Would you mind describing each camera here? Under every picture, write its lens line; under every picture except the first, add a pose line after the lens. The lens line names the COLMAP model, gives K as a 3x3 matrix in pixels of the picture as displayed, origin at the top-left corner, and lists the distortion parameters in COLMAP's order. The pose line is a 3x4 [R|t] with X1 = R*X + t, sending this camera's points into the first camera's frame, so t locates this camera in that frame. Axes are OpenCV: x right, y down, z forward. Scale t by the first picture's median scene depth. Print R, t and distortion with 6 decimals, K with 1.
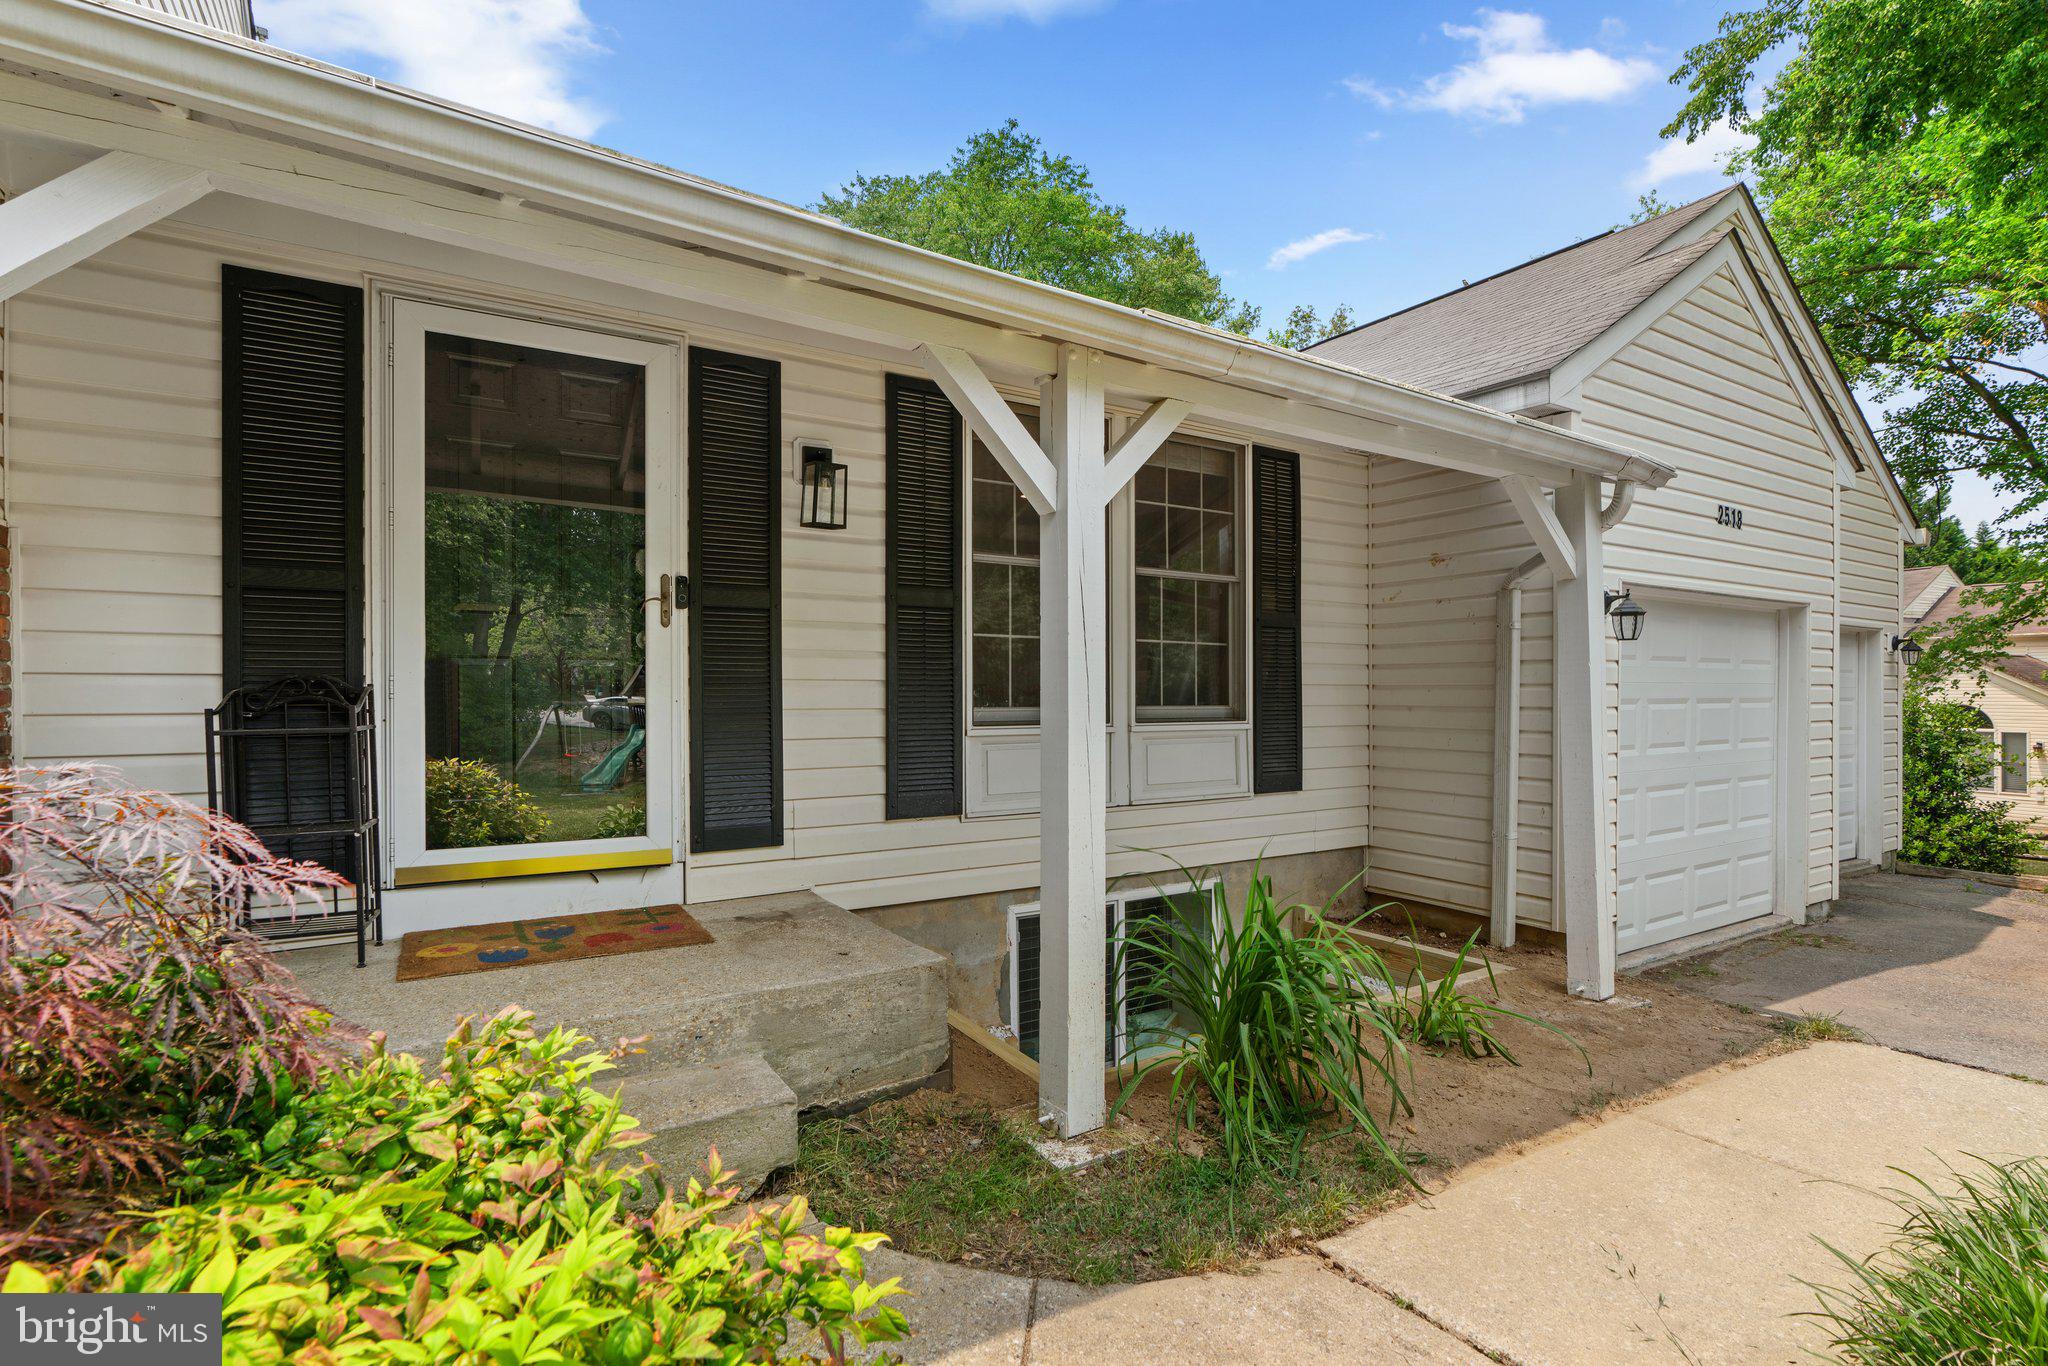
lens RADIAL K [[920.5, 0, 1015.3], [0, 920.5, 676.5], [0, 0, 1]] dist [-0.017337, 0.008126]
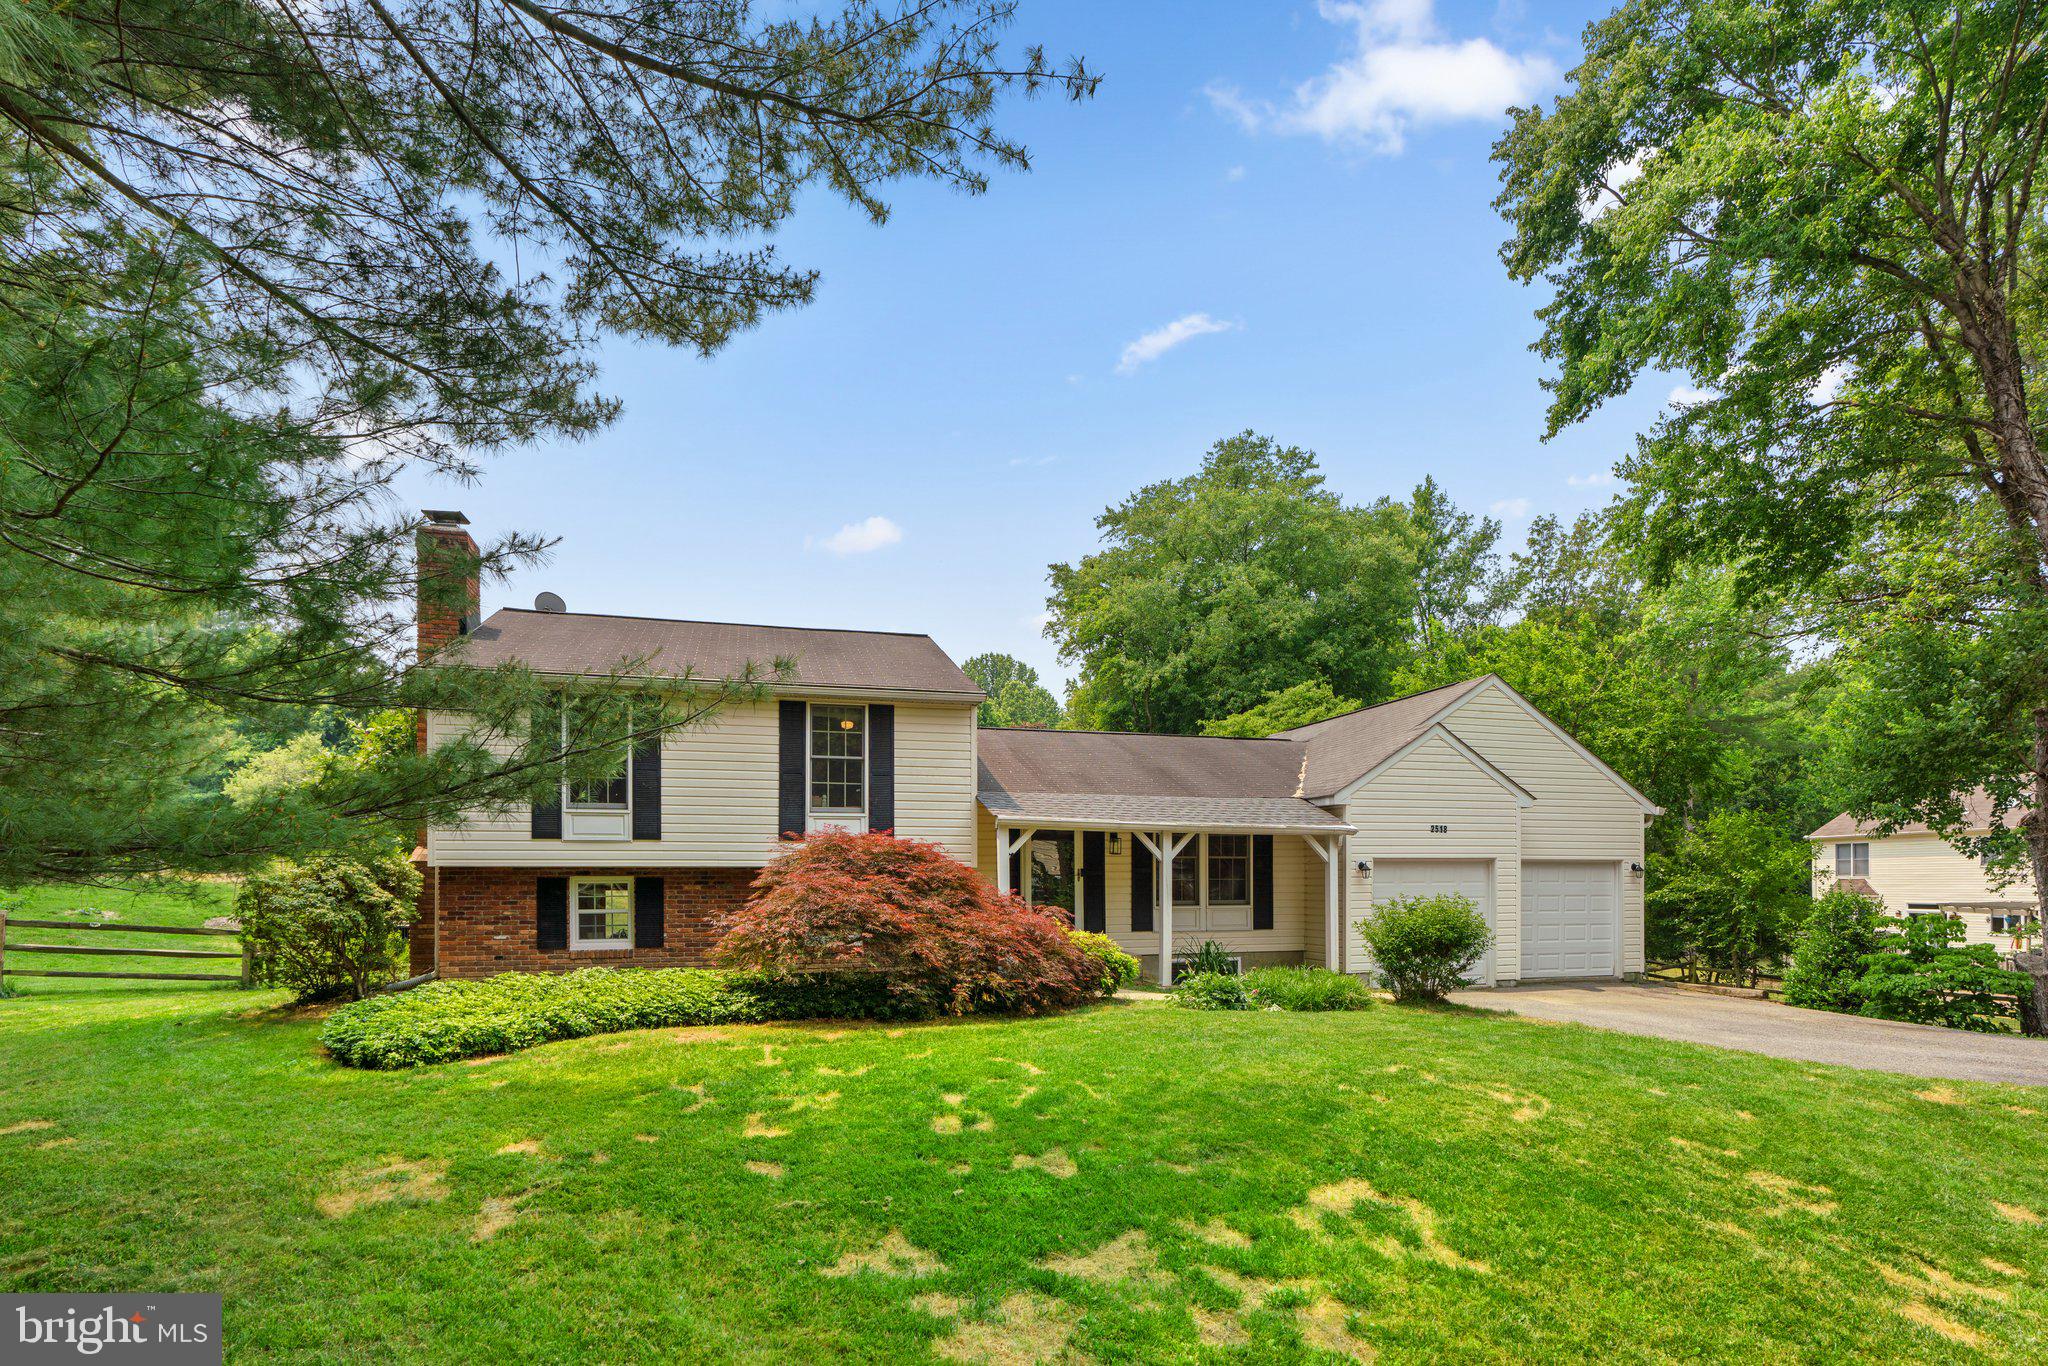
lens RADIAL K [[947.8, 0, 1034.8], [0, 947.8, 686.2], [0, 0, 1]] dist [-0.012107, 0.000045]
pose [[0.958362, -0.060414, -0.279093, 0.489938], [0.008236, 0.982805, -0.184463, -0.094559], [0.285438, 0.174484, 0.942380, -2.342026]]
